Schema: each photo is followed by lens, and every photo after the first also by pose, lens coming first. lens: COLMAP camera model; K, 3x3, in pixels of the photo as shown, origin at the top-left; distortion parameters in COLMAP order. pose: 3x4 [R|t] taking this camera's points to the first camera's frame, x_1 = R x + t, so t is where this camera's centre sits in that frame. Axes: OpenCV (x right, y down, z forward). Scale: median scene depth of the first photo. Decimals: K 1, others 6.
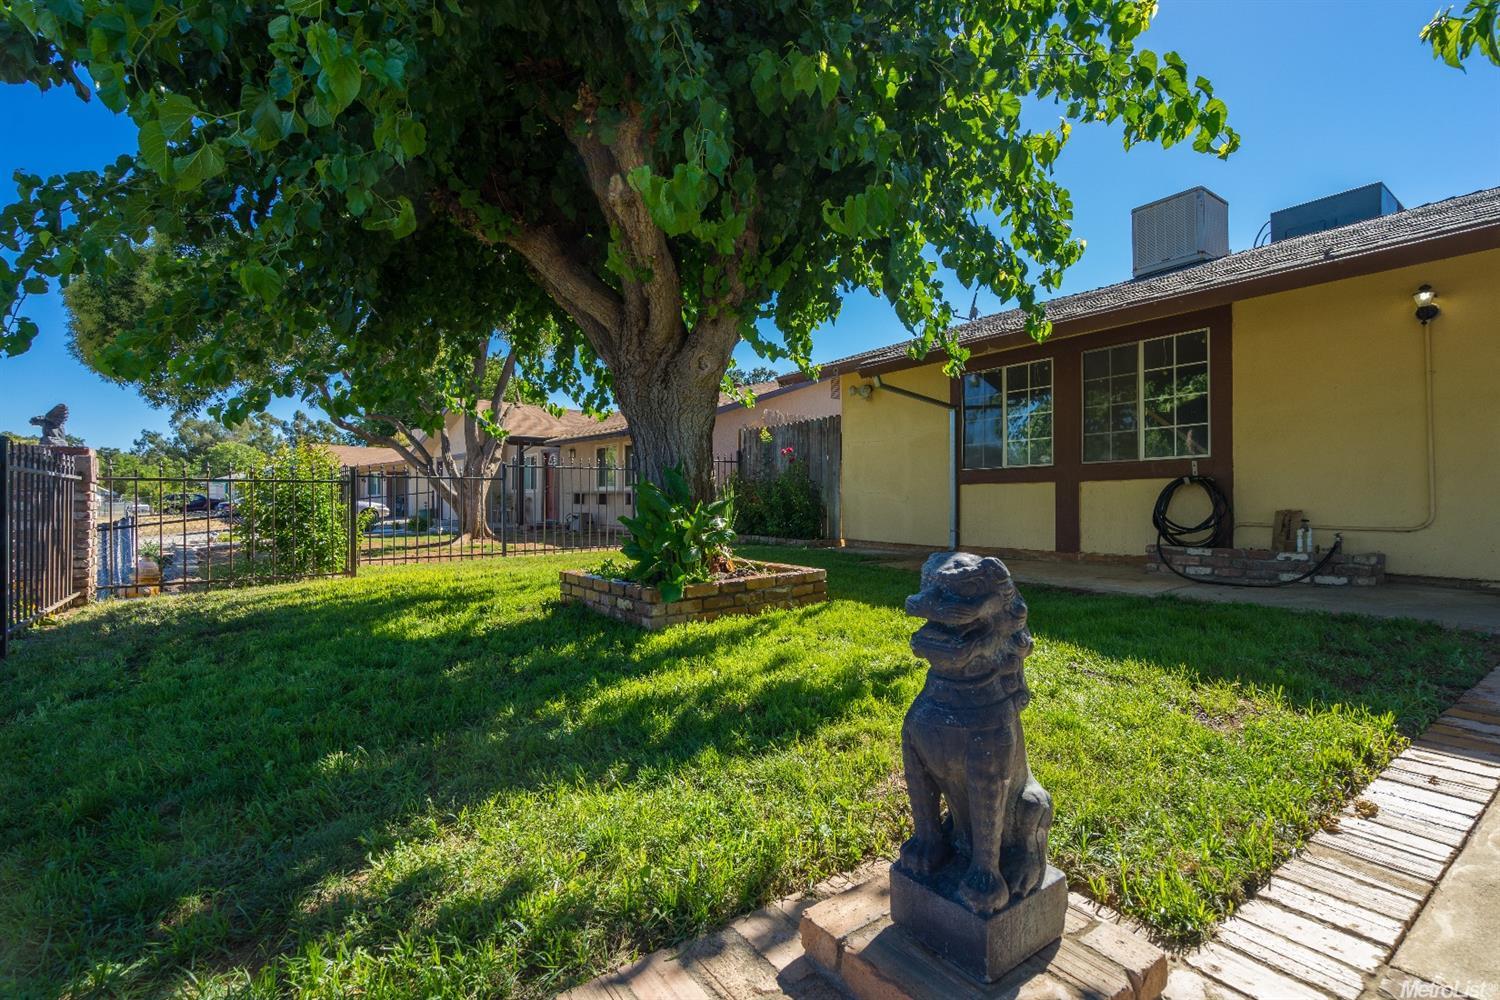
lens RADIAL K [[671.0, 0, 749.1], [0, 671.0, 503.5], [0, 0, 1]] dist [-0.003880, 0.001042]
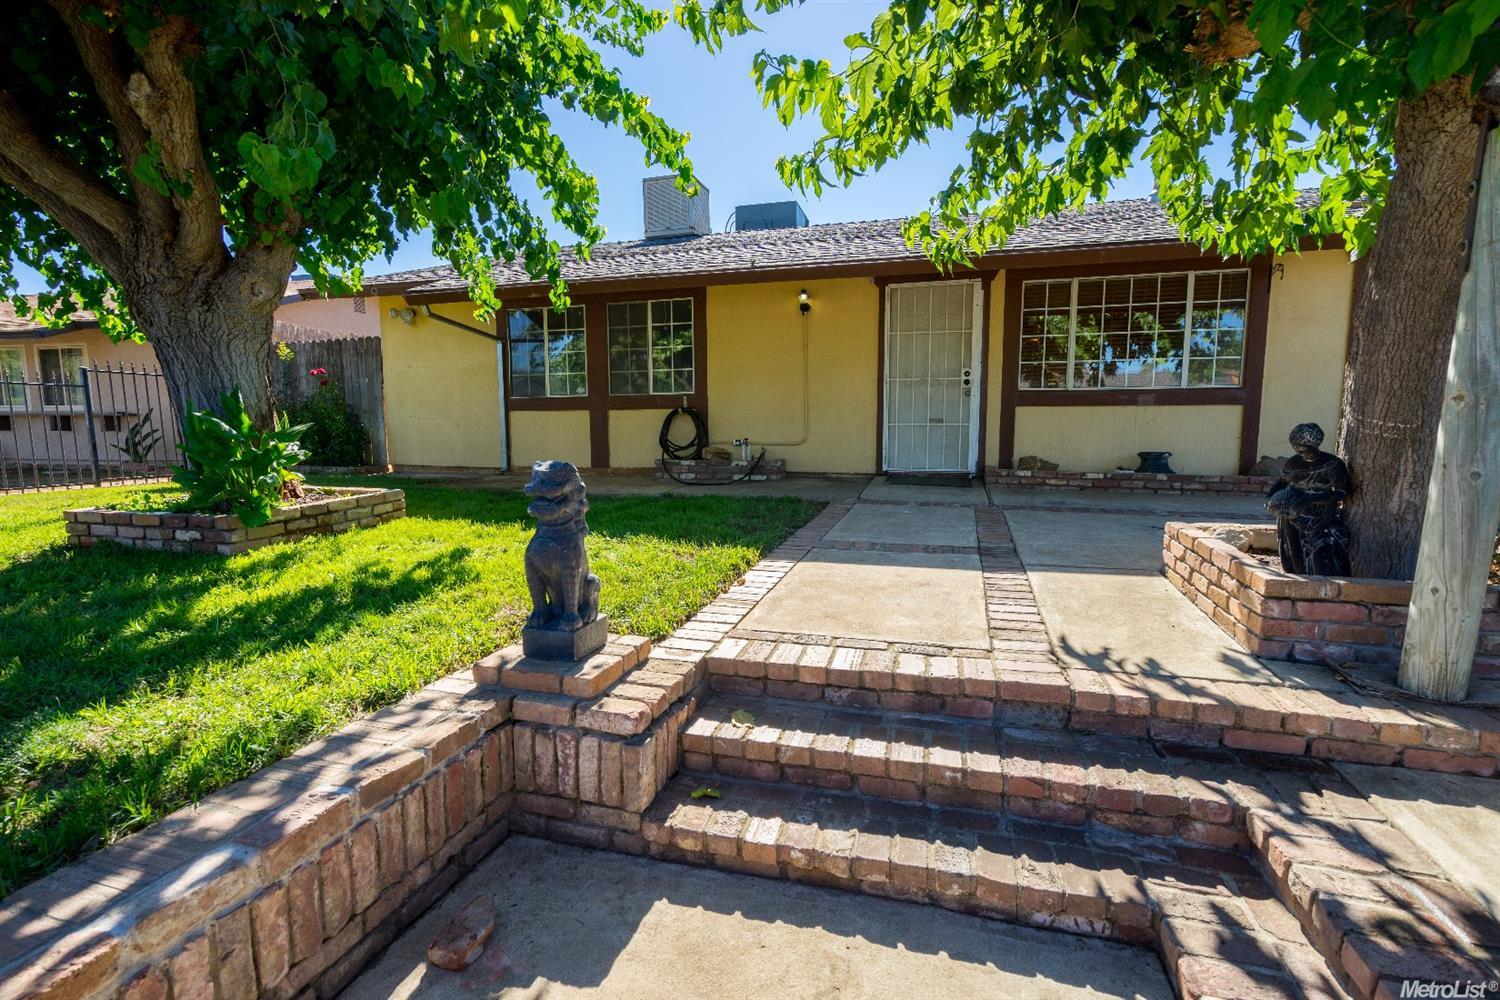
lens RADIAL K [[671.0, 0, 749.1], [0, 671.0, 503.5], [0, 0, 1]] dist [-0.003880, 0.001042]
pose [[0.787958, -0.073360, 0.611344, -0.155752], [0.002511, 0.993252, 0.115951, -0.009604], [-0.615724, -0.089830, 0.782824, -0.316537]]
